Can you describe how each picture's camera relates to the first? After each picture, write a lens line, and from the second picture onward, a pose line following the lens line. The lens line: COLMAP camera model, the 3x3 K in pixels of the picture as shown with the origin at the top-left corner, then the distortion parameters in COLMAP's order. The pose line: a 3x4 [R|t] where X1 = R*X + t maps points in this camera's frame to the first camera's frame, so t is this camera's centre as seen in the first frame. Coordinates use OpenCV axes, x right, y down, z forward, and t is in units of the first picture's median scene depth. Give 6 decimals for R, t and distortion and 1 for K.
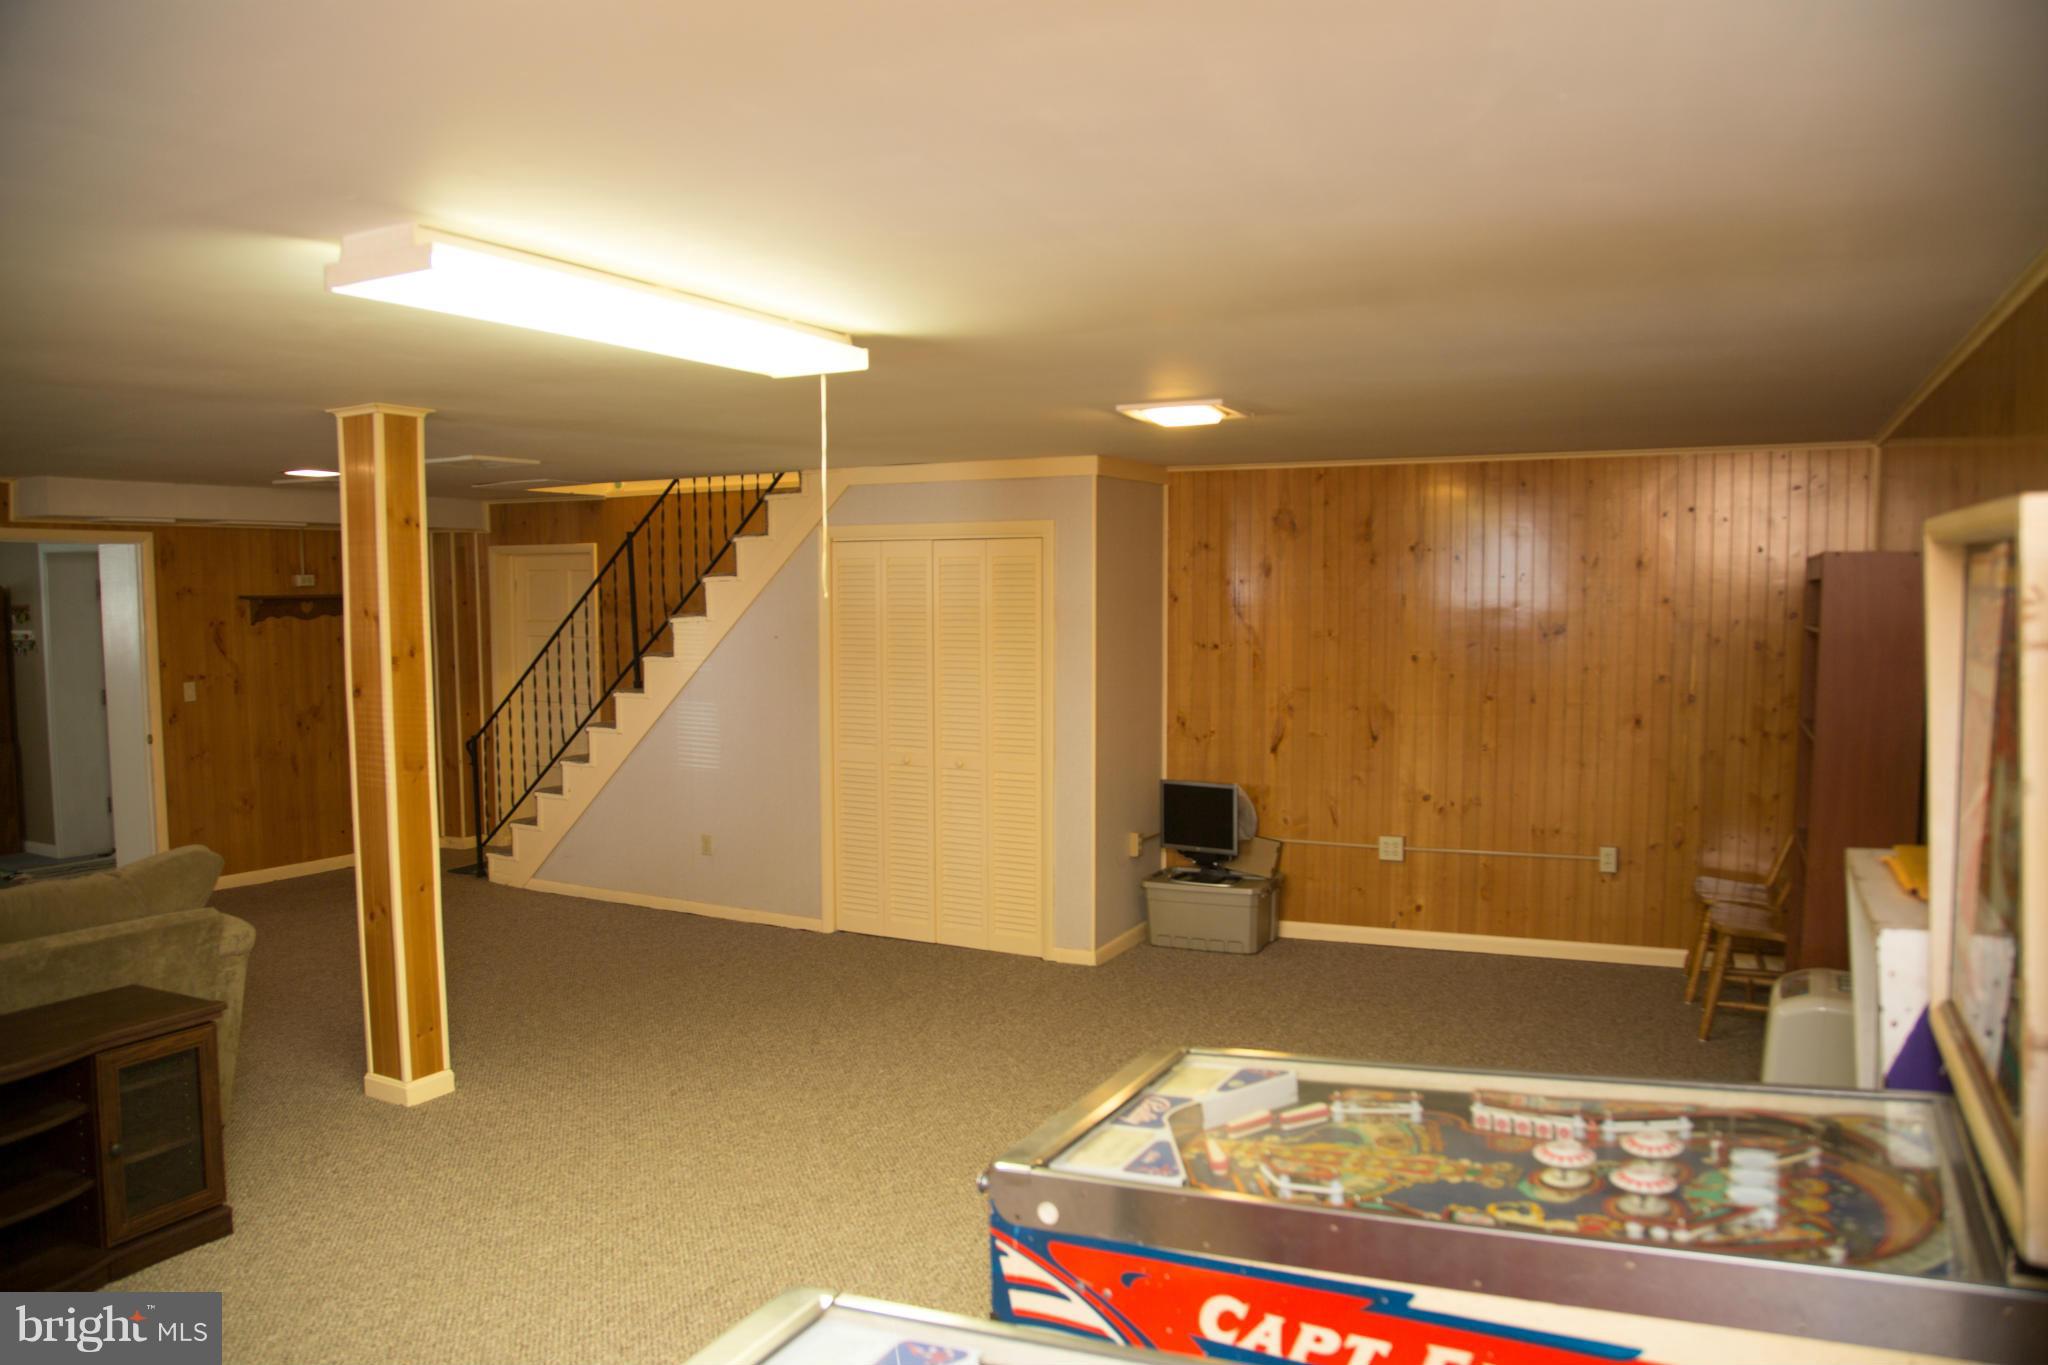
lens RADIAL K [[1413.3, 0, 1014.0], [0, 1413.3, 696.1], [0, 0, 1]] dist [-0.117162, 0.065576]
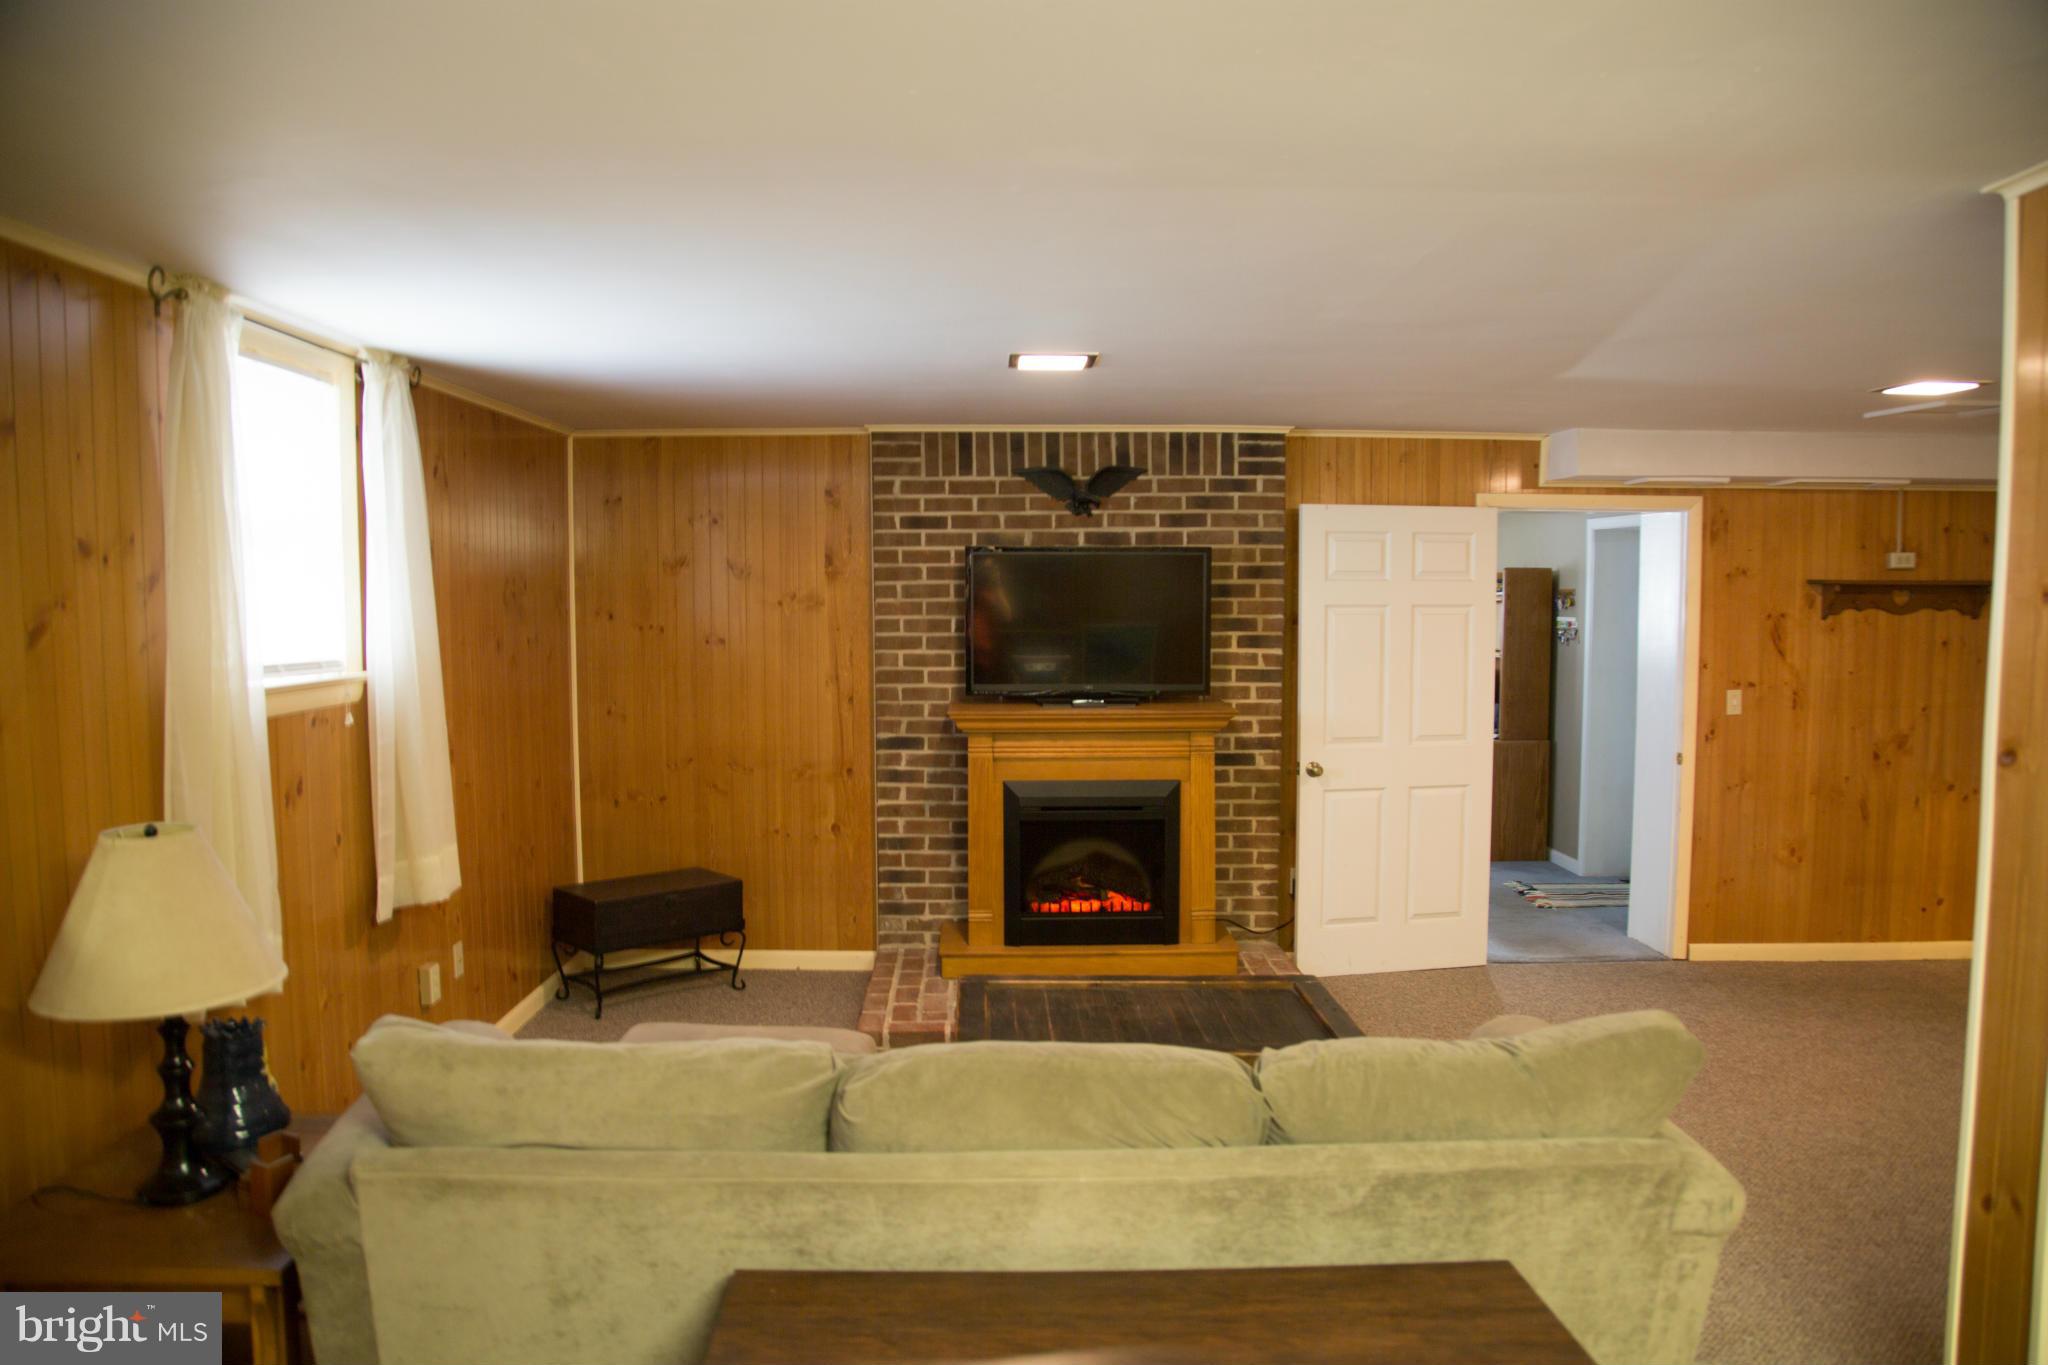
lens RADIAL K [[1413.3, 0, 1014.0], [0, 1413.3, 696.1], [0, 0, 1]] dist [-0.117162, 0.065576]
pose [[0.500162, 0.070180, -0.863083, -0.131834], [-0.068282, 0.996803, 0.041484, -0.010974], [0.863235, 0.038184, 0.503355, 0.248579]]
